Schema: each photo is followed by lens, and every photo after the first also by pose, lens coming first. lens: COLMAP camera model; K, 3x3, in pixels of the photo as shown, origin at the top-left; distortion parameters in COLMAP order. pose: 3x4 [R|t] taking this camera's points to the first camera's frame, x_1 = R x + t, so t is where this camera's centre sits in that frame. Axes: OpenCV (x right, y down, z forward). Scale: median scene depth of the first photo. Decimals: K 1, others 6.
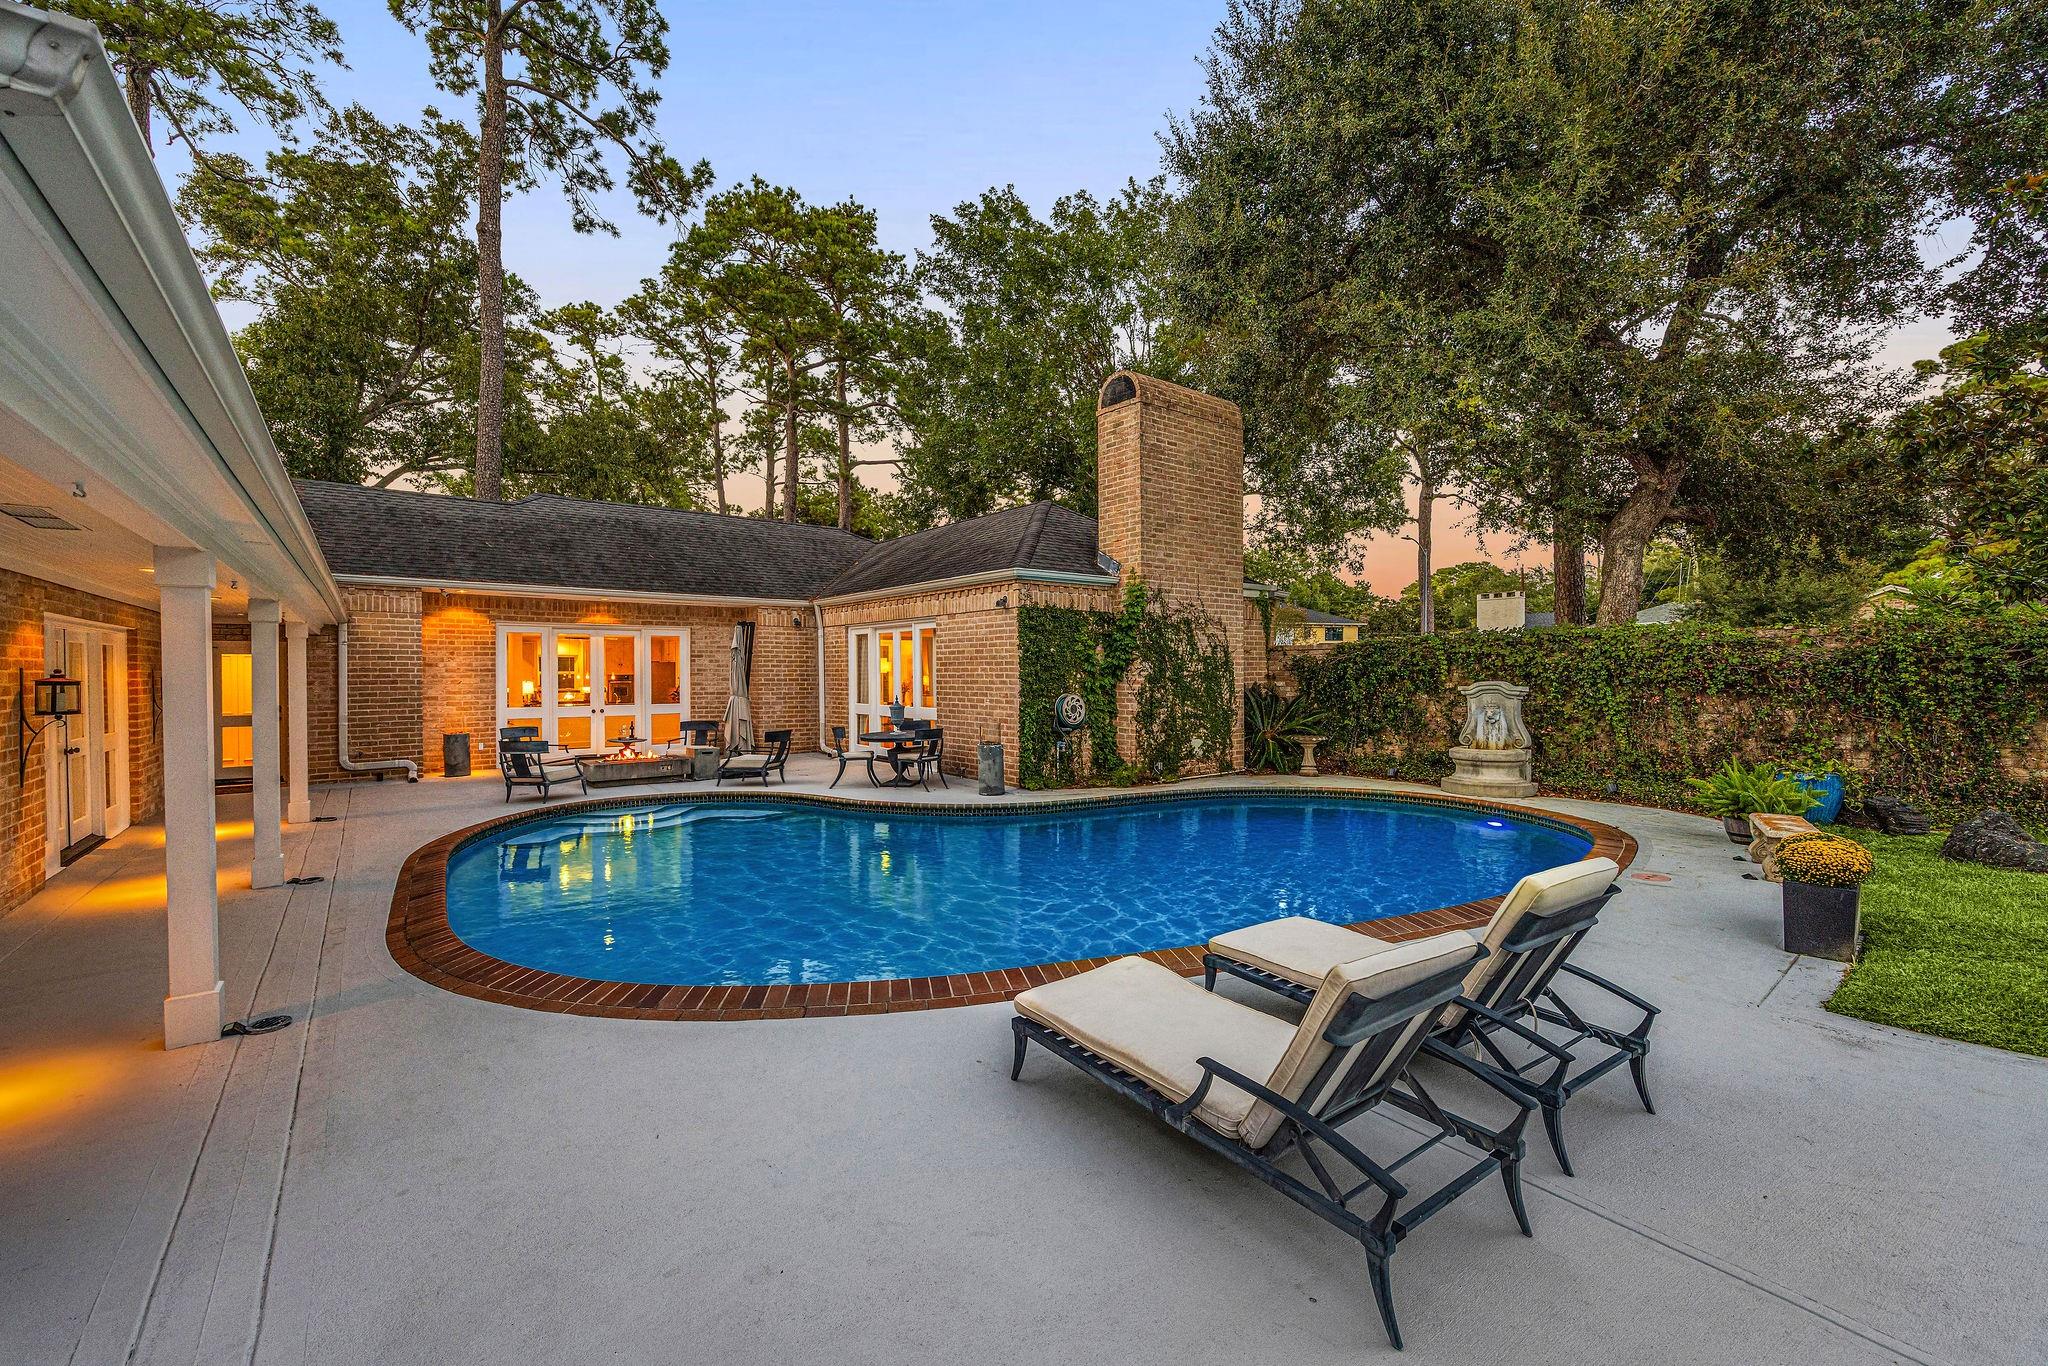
lens RADIAL K [[824.8, 0, 982.8], [0, 824.8, 678.3], [0, 0, 1]] dist [-0.004140, -0.000752]
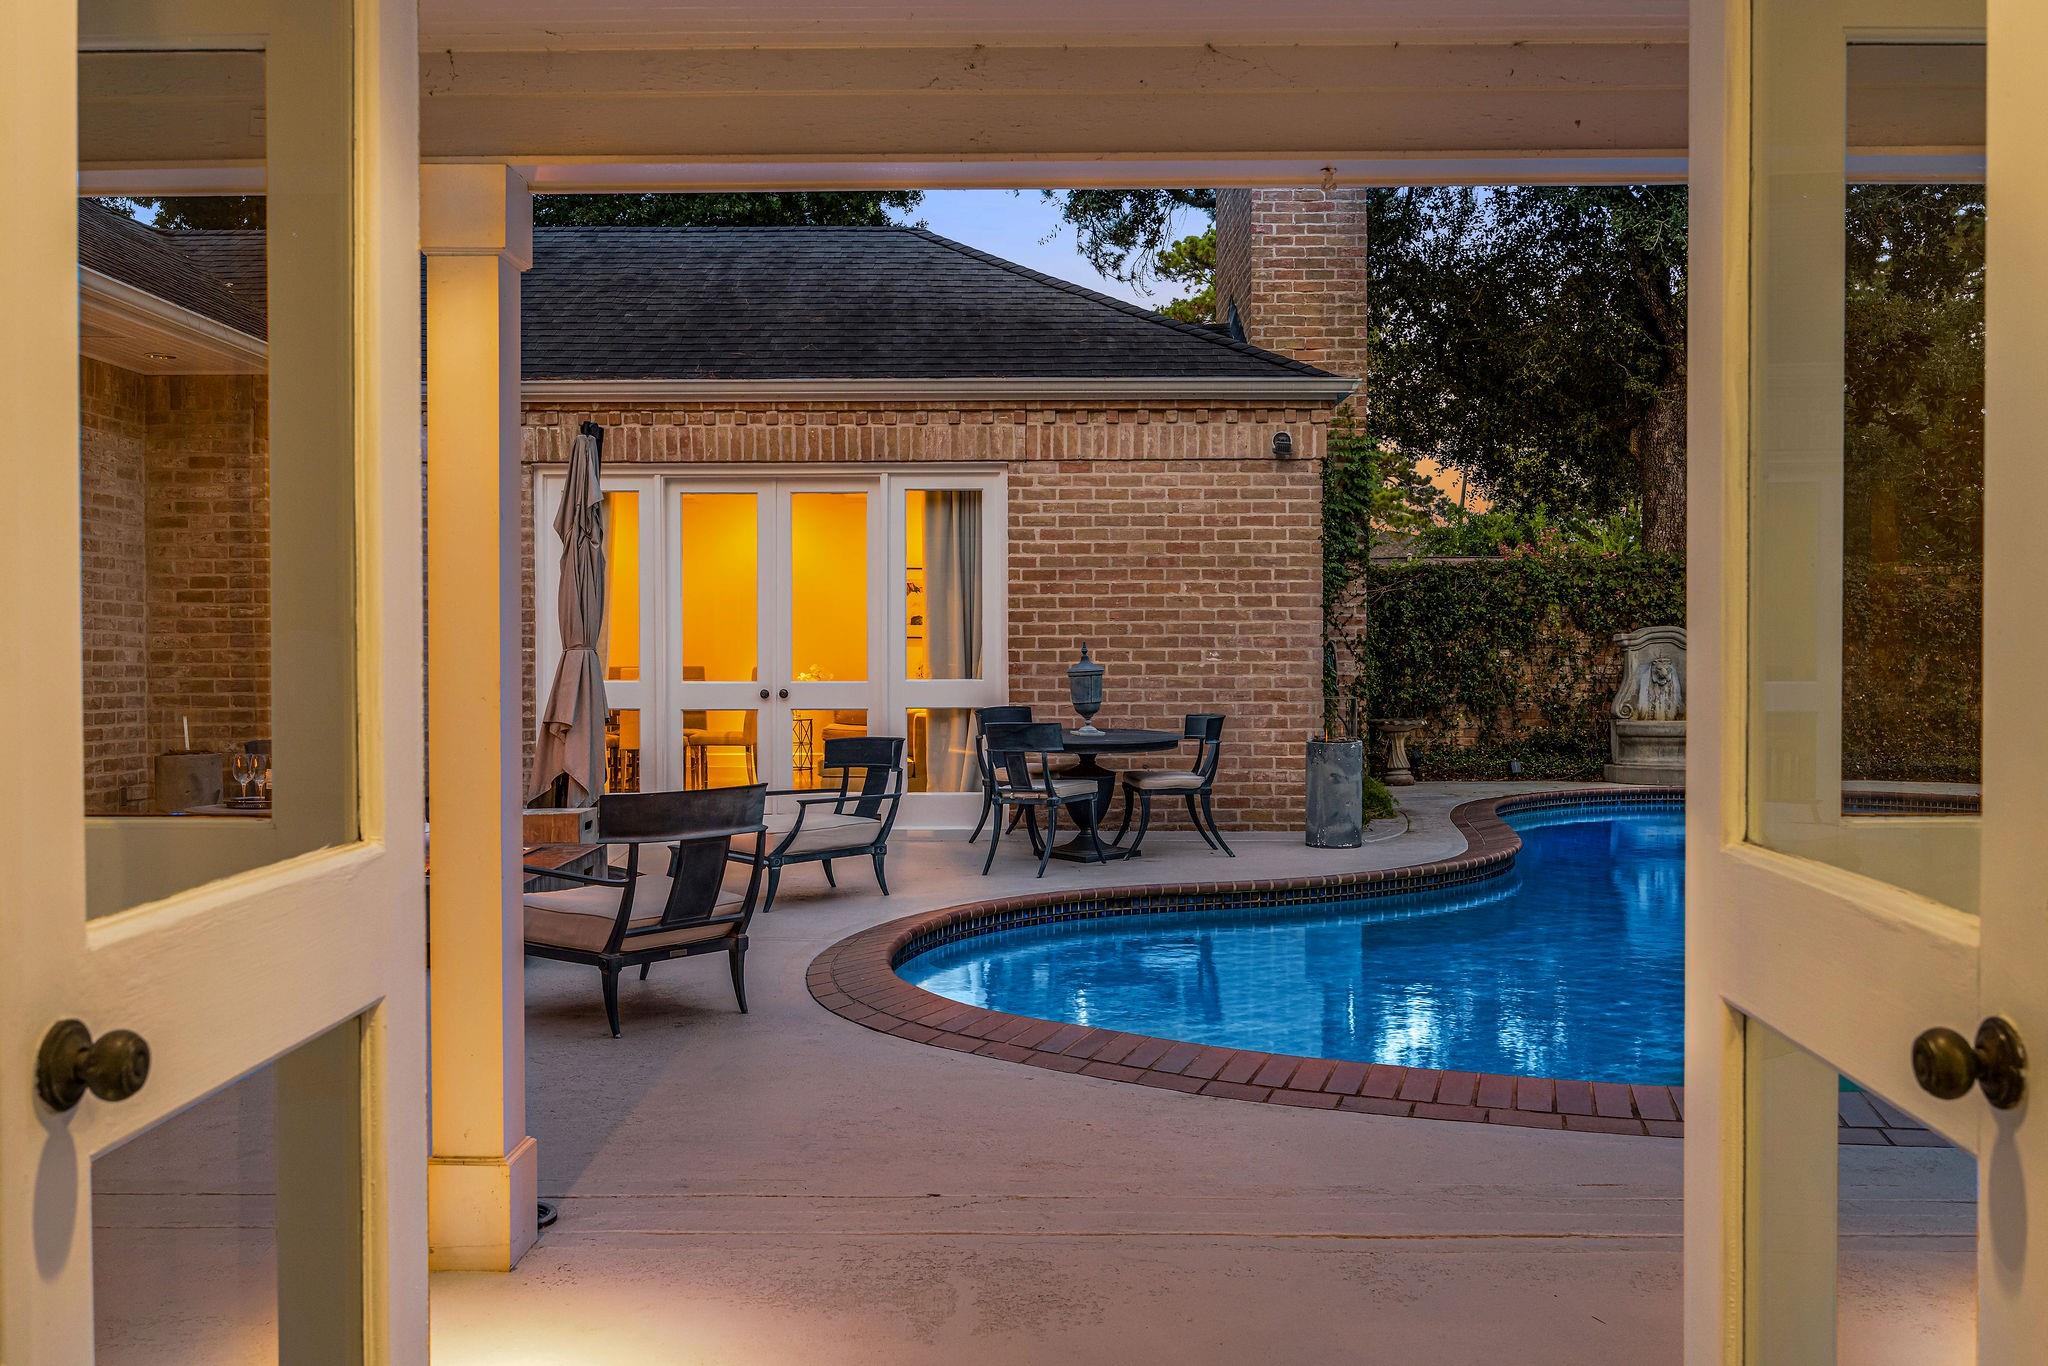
lens RADIAL K [[1654.0, 0, 1024.0], [0, 1654.0, 683.0], [0, 0, 1]] dist [-0.009915, -0.001154]
pose [[0.613260, -0.010582, 0.789810, -0.744815], [0.007224, 0.999944, 0.007788, 0.032912], [-0.789848, 0.000929, 0.613302, 0.484448]]
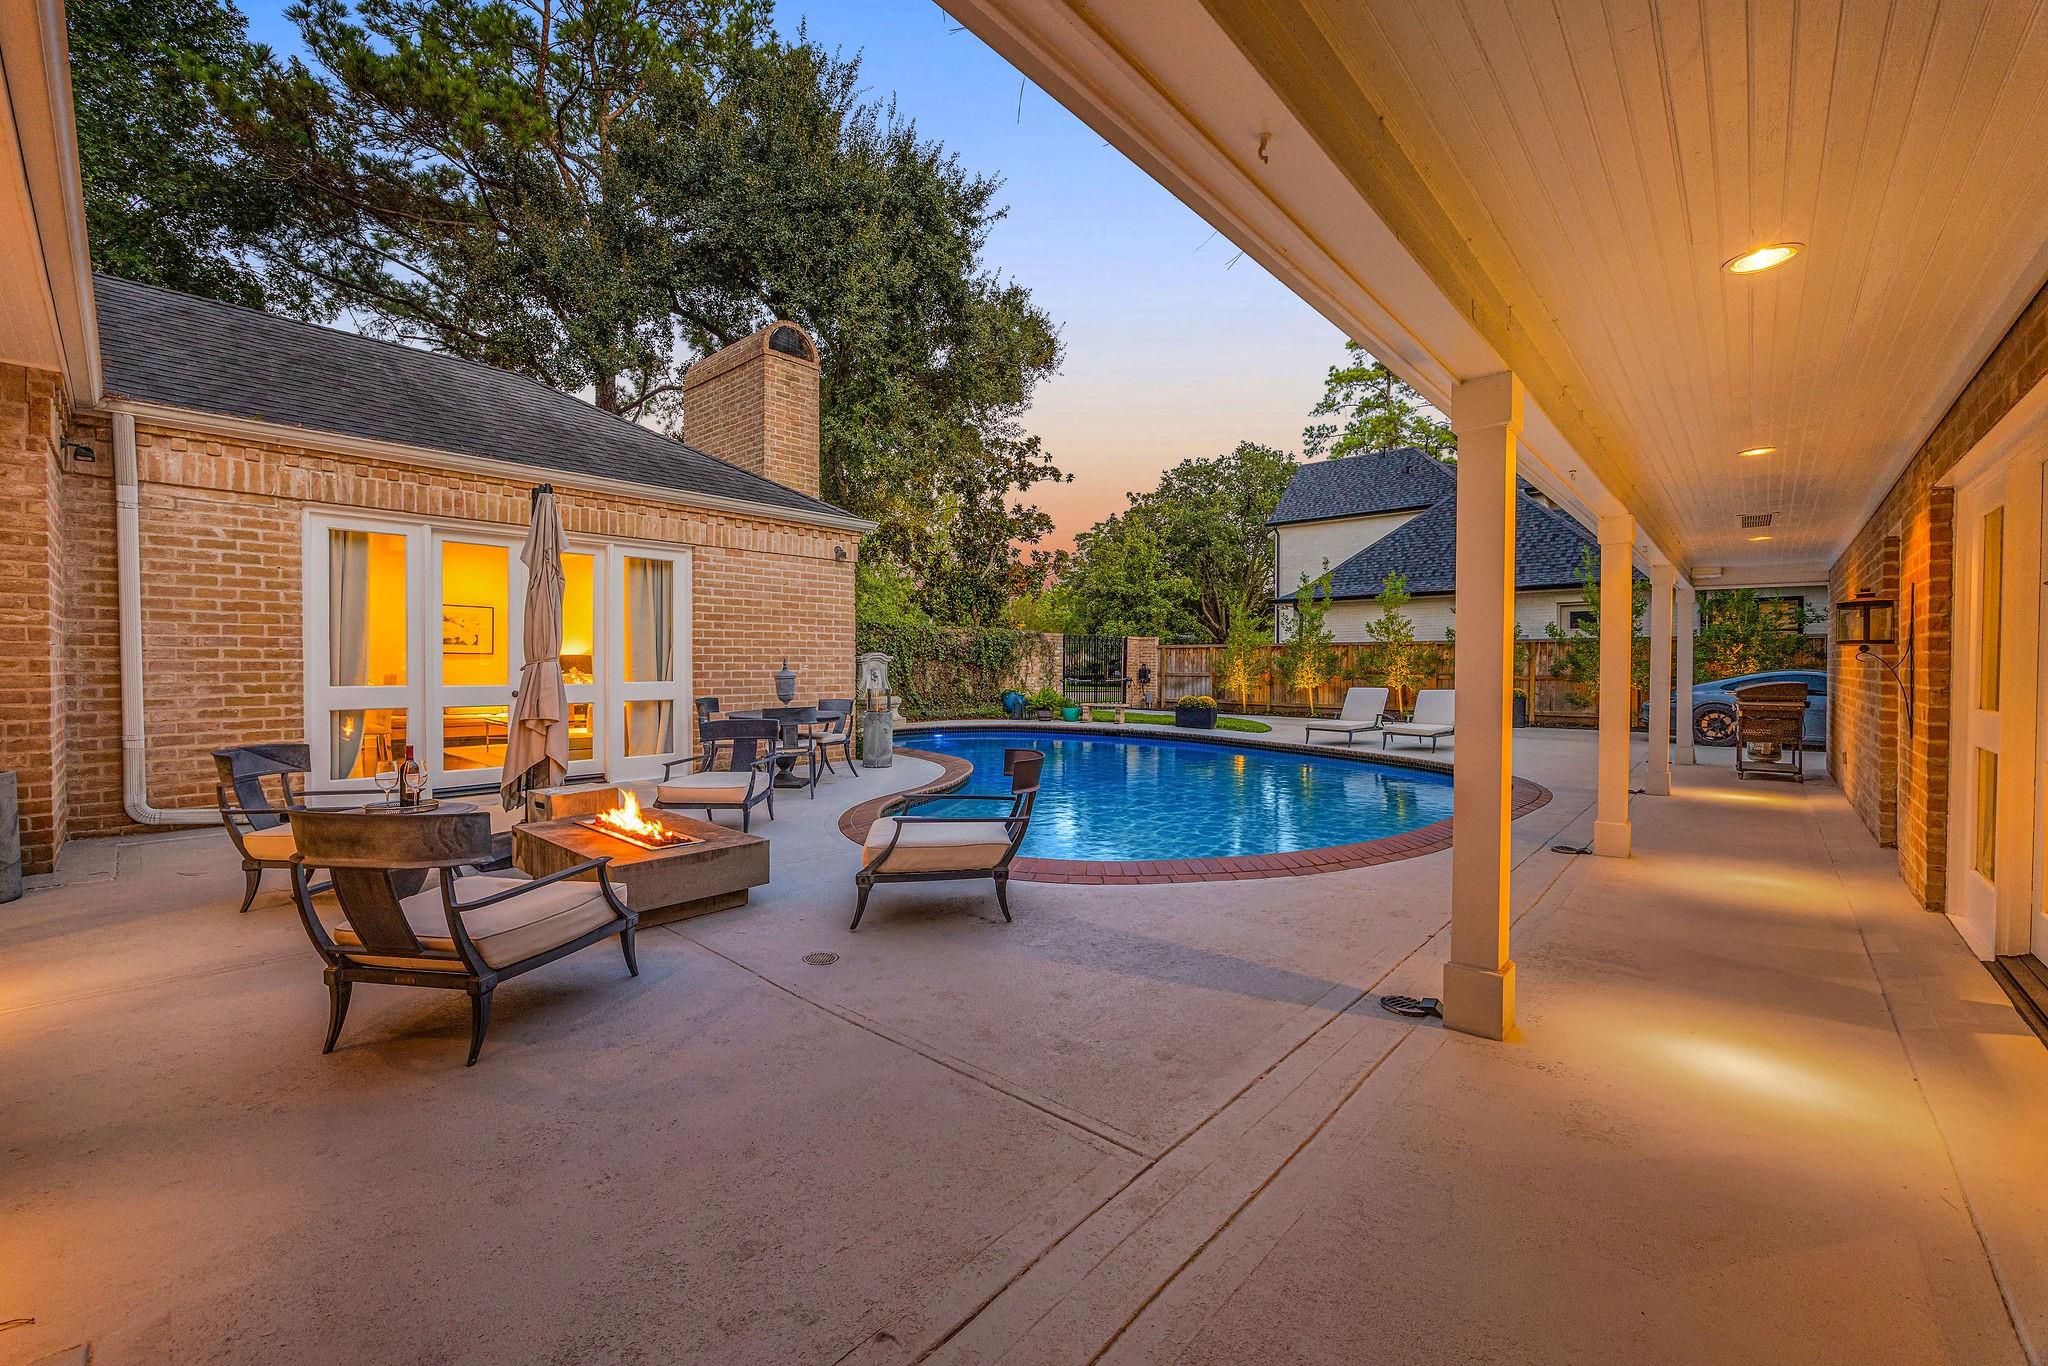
lens RADIAL K [[824.8, 0, 982.8], [0, 824.8, 678.3], [0, 0, 1]] dist [-0.004140, -0.000752]
pose [[-0.174633, -0.011985, 0.984561, -0.788163], [0.008529, 0.999870, 0.013684, 0.027684], [-0.984597, 0.010787, -0.174508, 0.911339]]
